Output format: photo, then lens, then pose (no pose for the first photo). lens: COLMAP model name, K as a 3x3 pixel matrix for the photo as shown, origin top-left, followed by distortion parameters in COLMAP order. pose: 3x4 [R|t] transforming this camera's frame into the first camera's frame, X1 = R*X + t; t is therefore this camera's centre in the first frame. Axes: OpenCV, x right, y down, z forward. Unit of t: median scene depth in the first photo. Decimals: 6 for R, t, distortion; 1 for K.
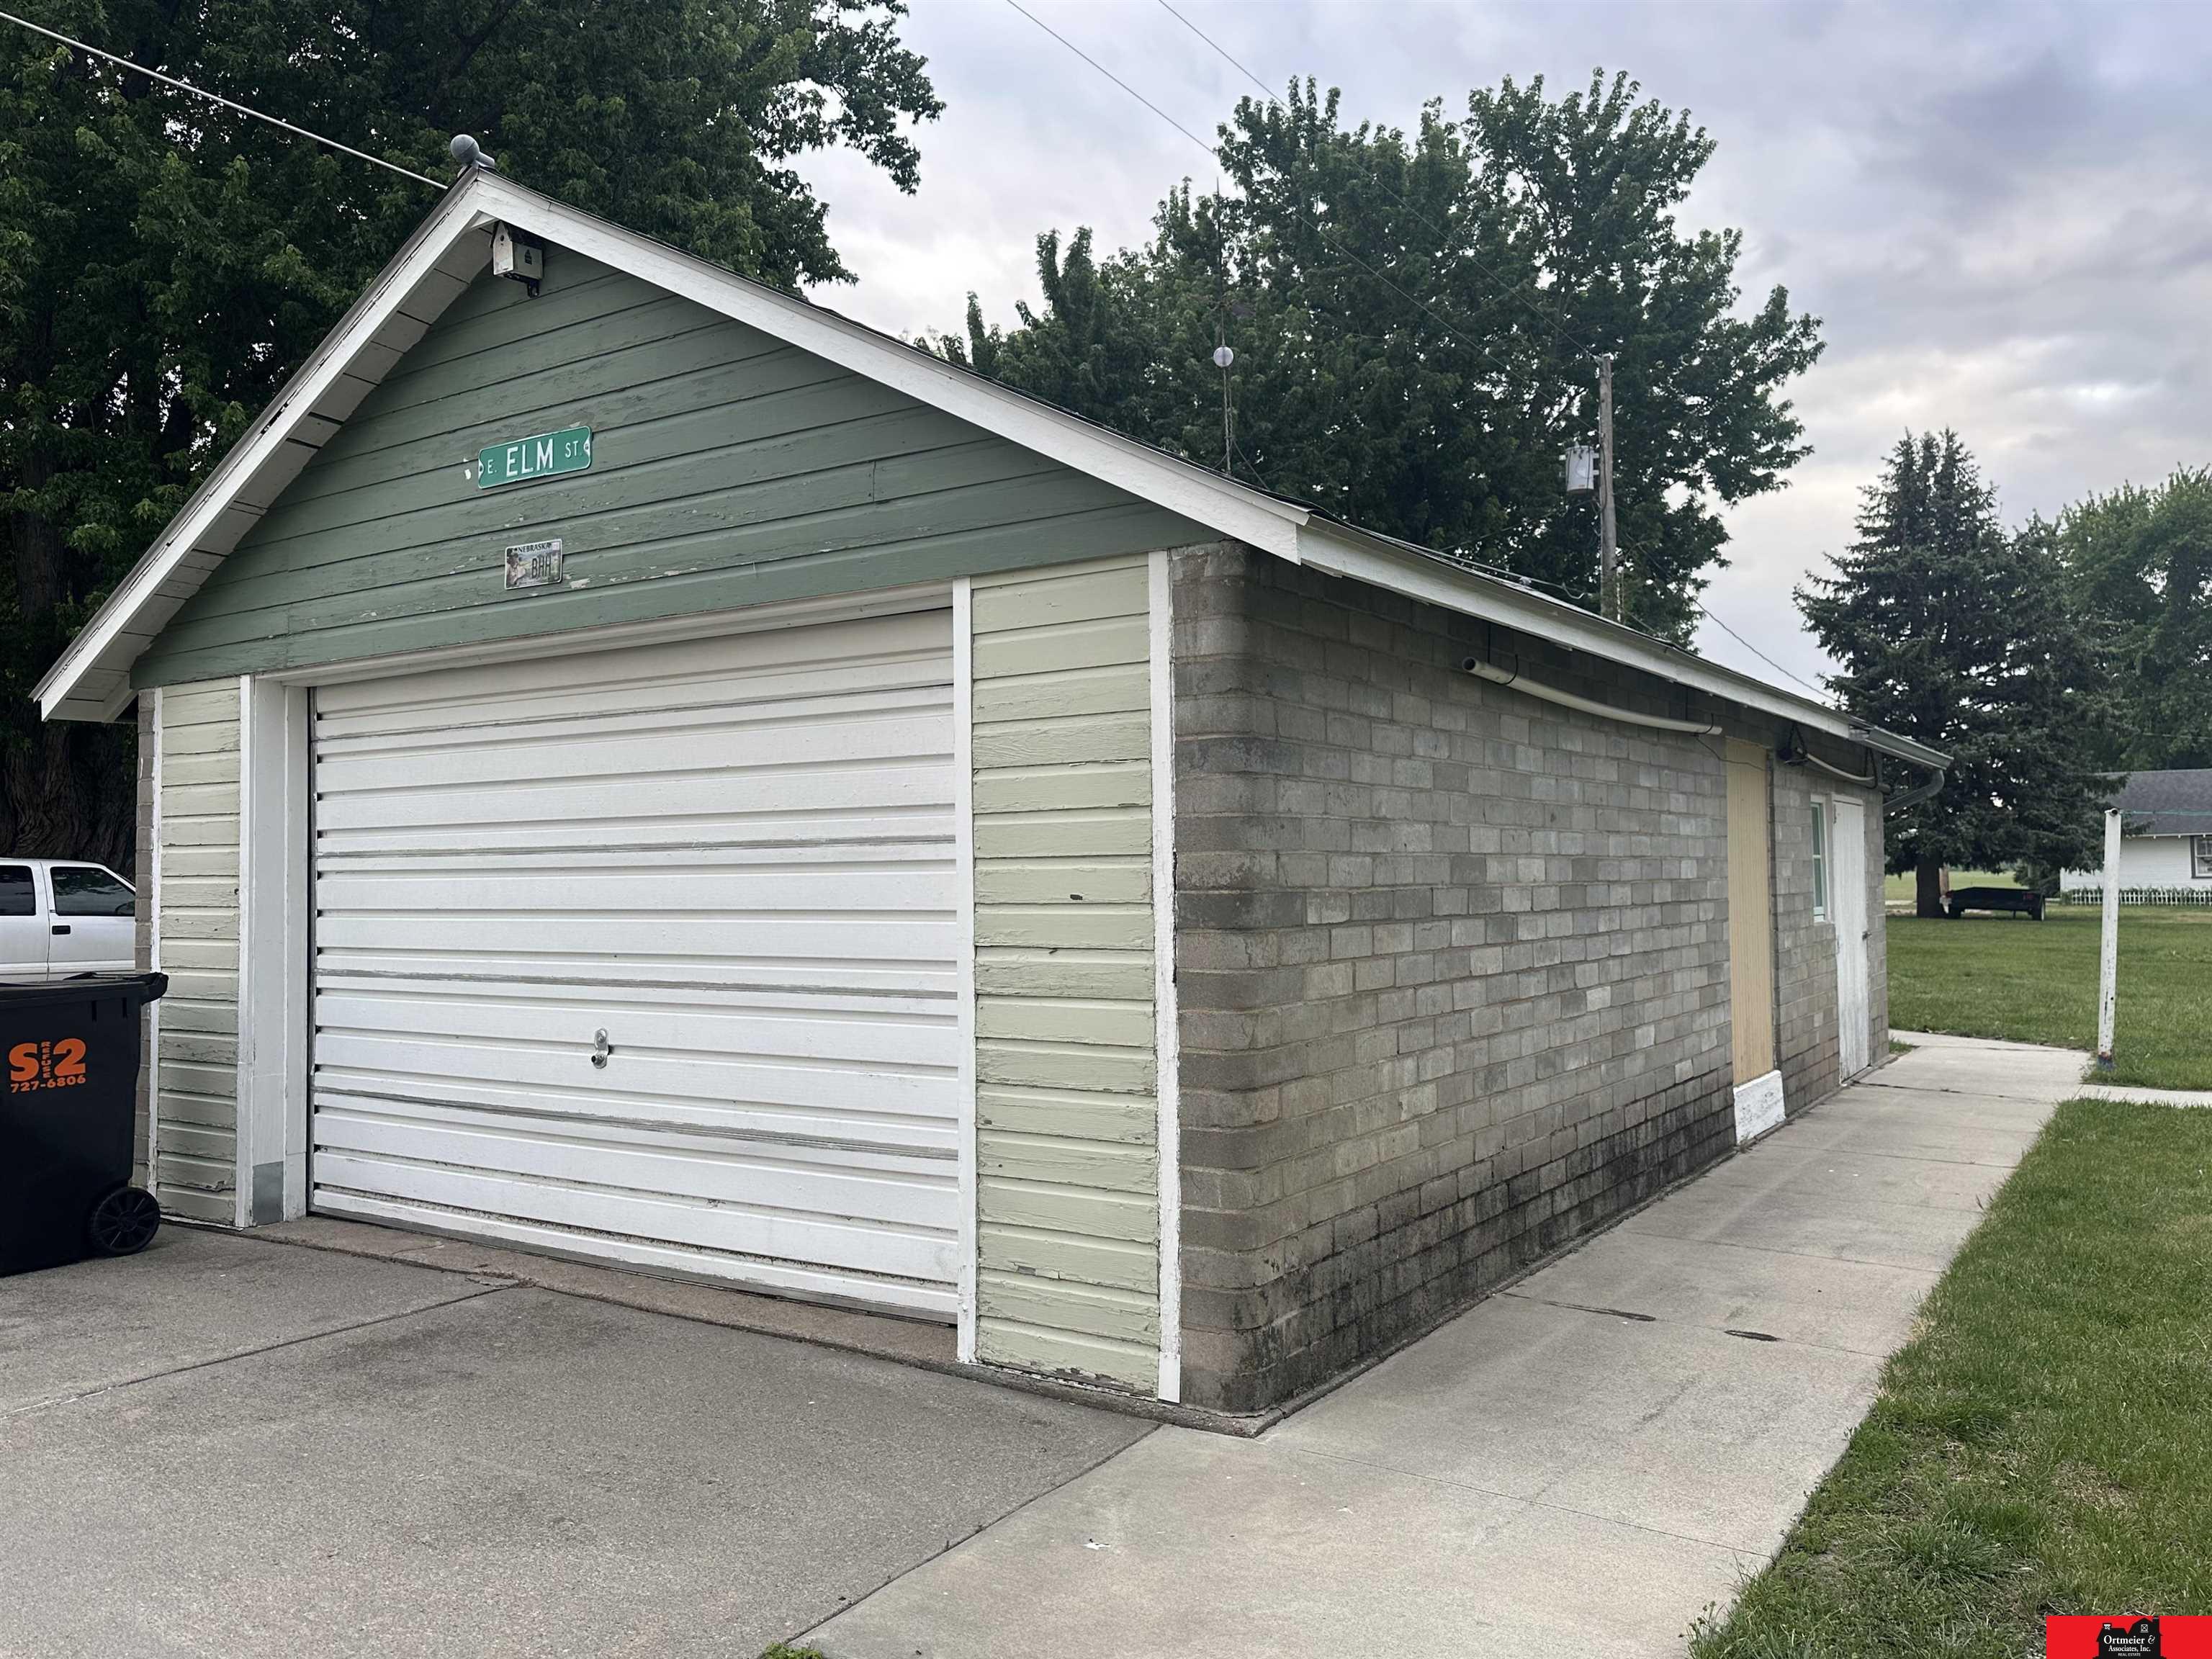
lens RADIAL K [[1677.3, 0, 1104.1], [0, 1677.3, 834.9], [0, 0, 1]] dist [-0.004597, -0.001717]
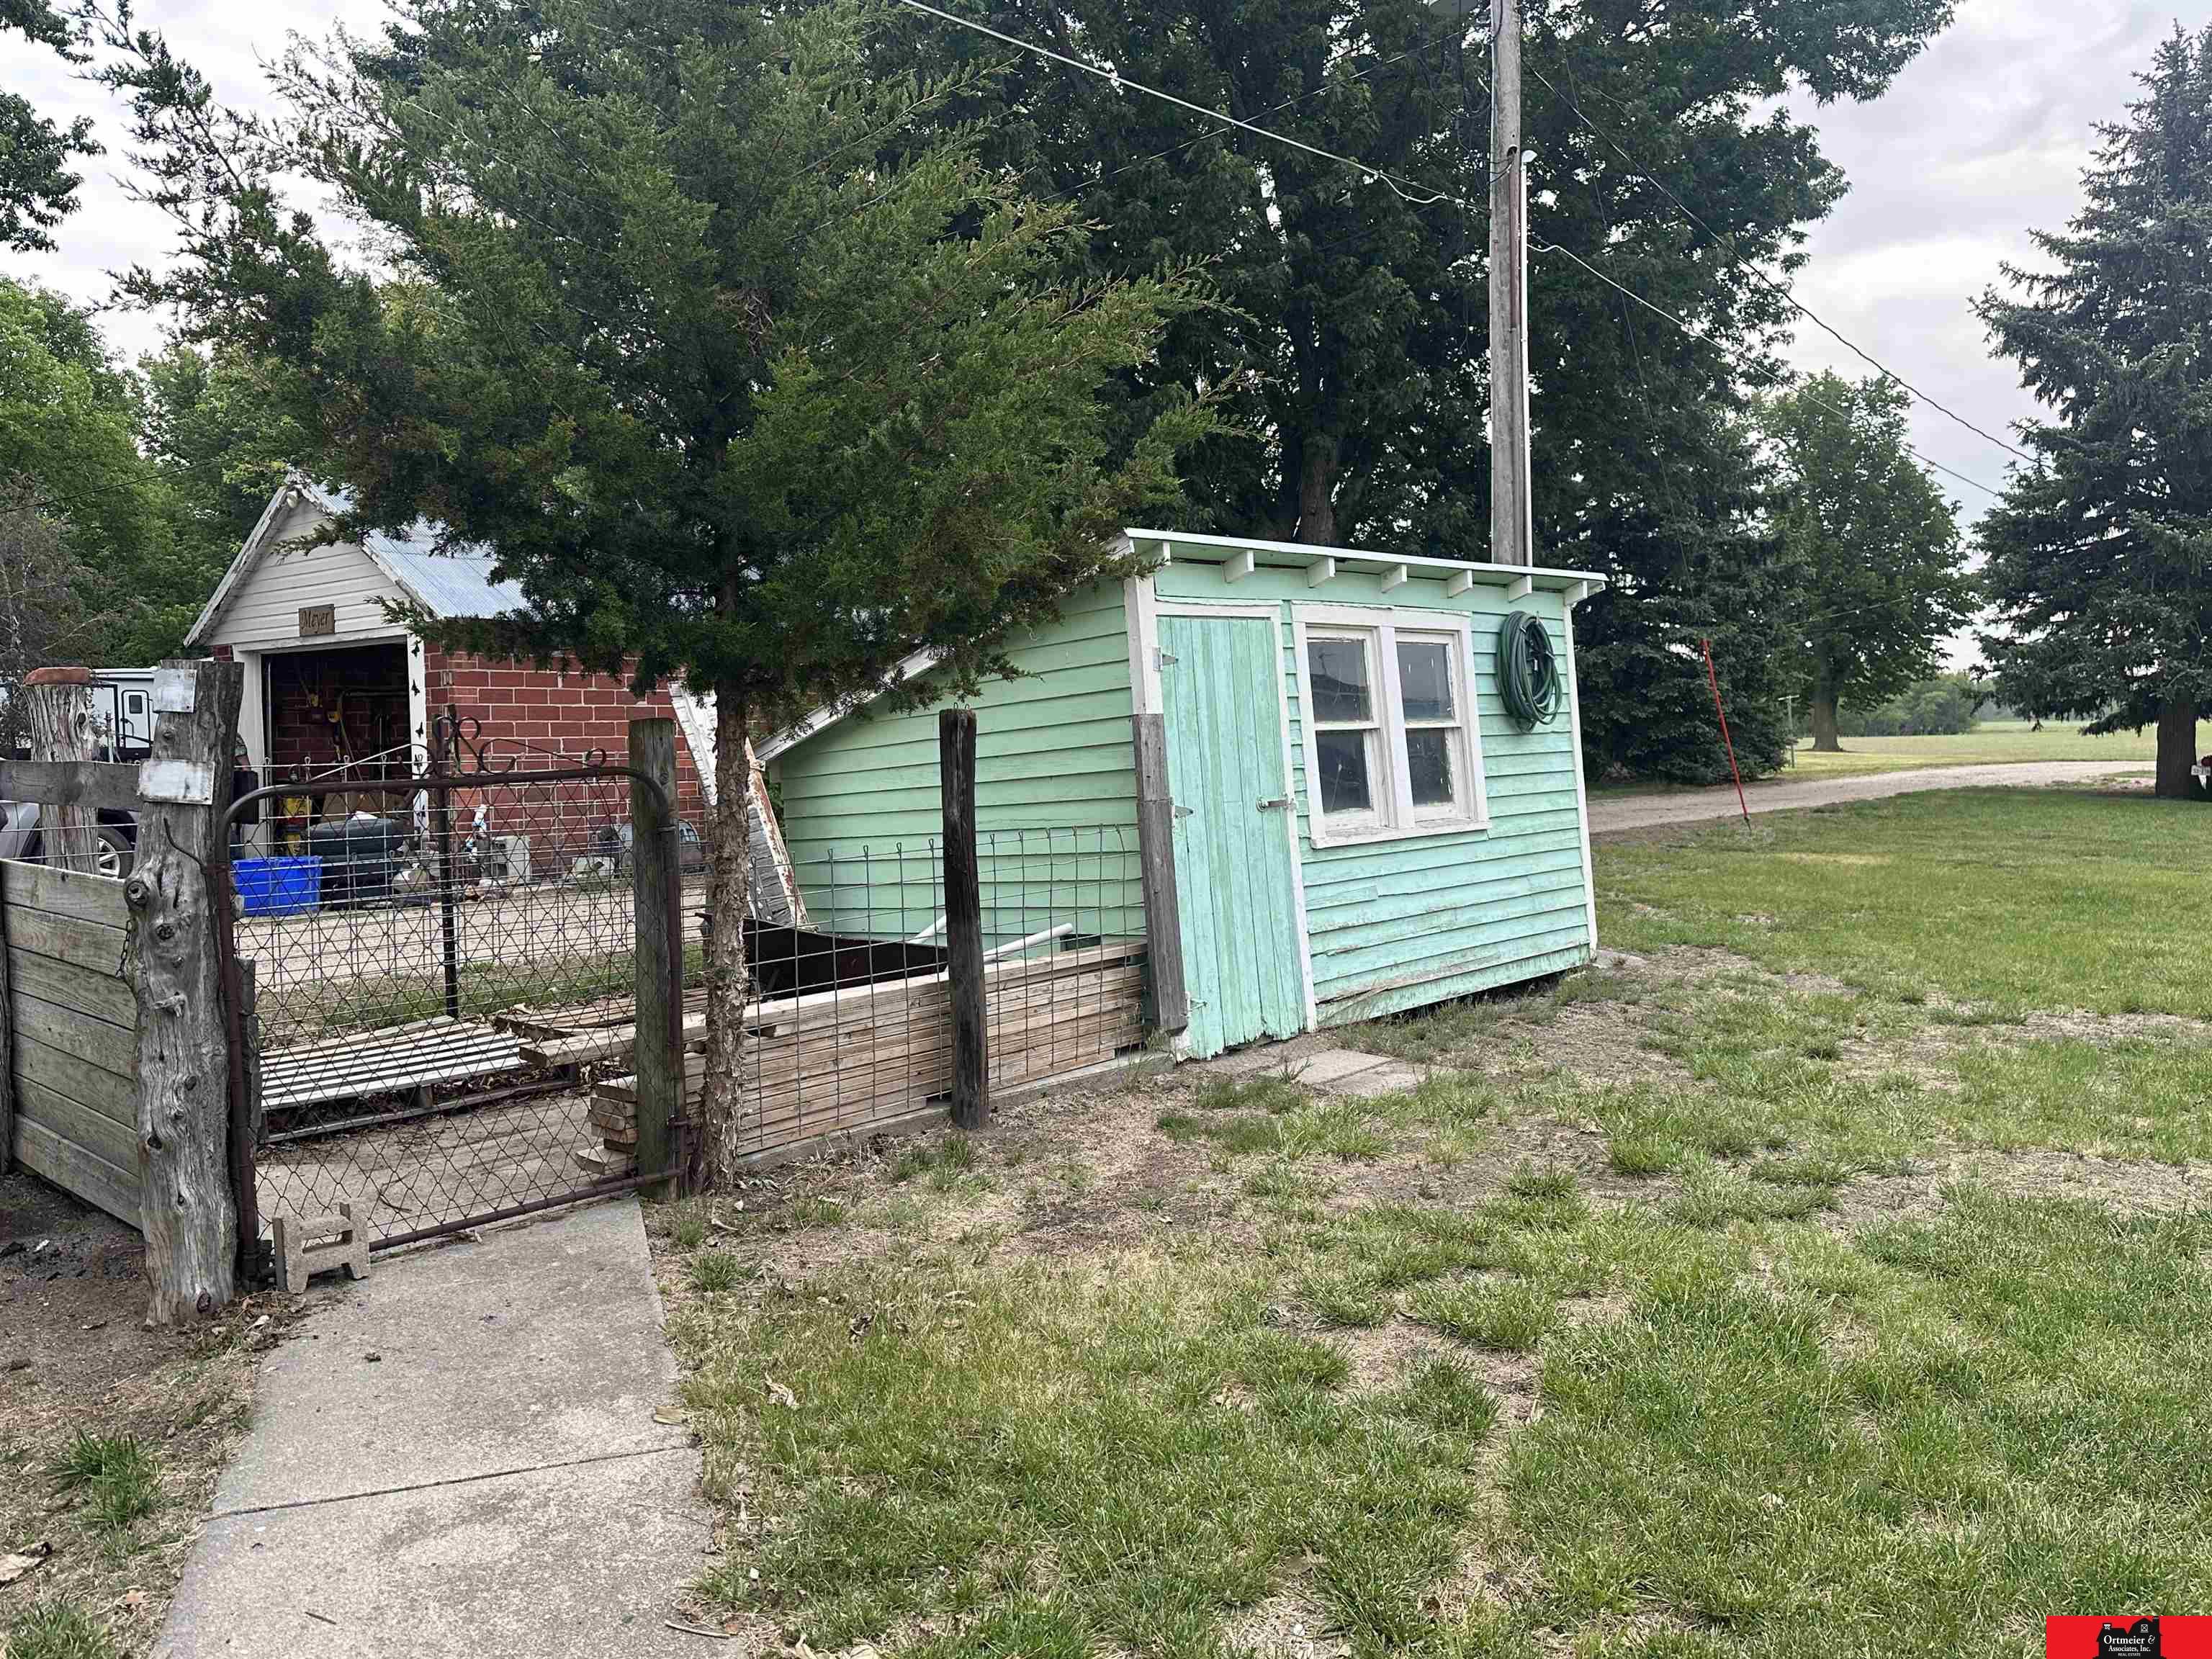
lens RADIAL K [[1677.3, 0, 1108.6], [0, 1677.3, 821.4], [0, 0, 1]] dist [-0.004597, -0.001717]
pose [[0.992220, 0.005542, -0.124373, 0.159863], [0.006081, 0.995659, 0.092874, -0.004223], [0.124348, -0.092908, 0.987879, 0.300036]]
